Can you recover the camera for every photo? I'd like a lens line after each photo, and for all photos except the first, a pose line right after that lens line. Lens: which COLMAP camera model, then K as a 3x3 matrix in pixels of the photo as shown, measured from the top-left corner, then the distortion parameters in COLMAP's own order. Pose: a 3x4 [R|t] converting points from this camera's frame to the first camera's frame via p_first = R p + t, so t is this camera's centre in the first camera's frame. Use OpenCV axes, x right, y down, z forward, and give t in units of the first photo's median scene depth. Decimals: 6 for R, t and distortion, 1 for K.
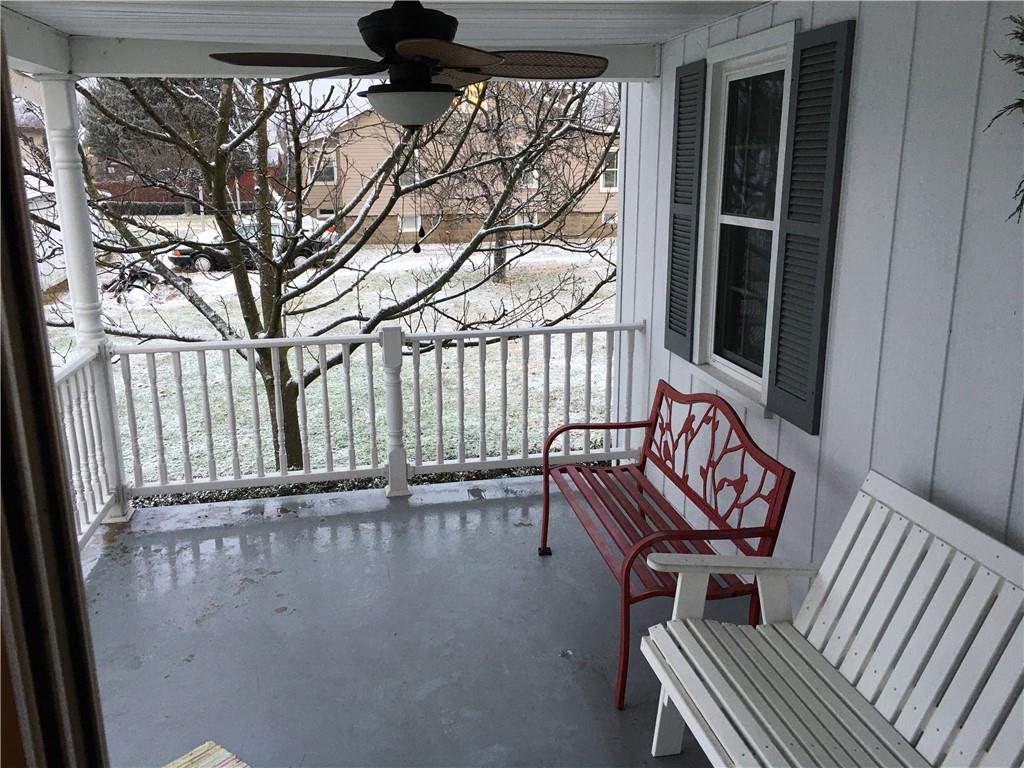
lens RADIAL K [[856.5, 0, 510.3], [0, 856.5, 378.4], [0, 0, 1]] dist [0.079544, -0.113637]
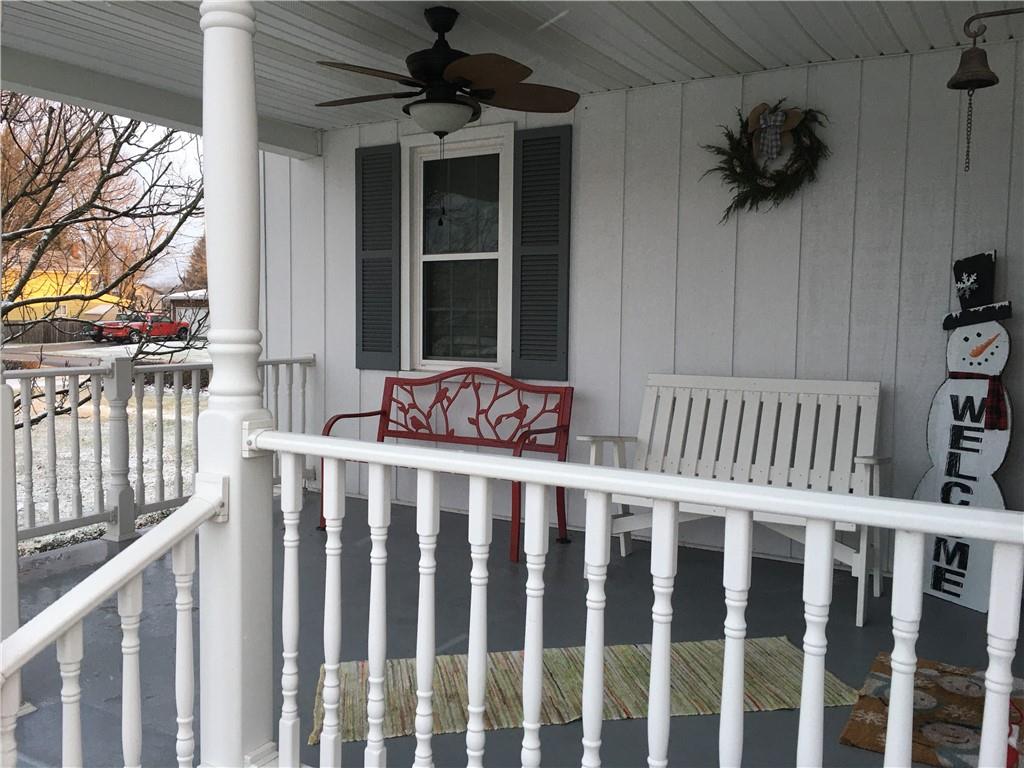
lens RADIAL K [[856.5, 0, 510.3], [0, 856.5, 378.4], [0, 0, 1]] dist [0.079544, -0.113637]
pose [[0.666495, -0.037513, 0.744565, -0.680739], [0.164464, 0.981526, -0.097767, 0.155520], [-0.727143, 0.187616, 0.660351, 0.044872]]
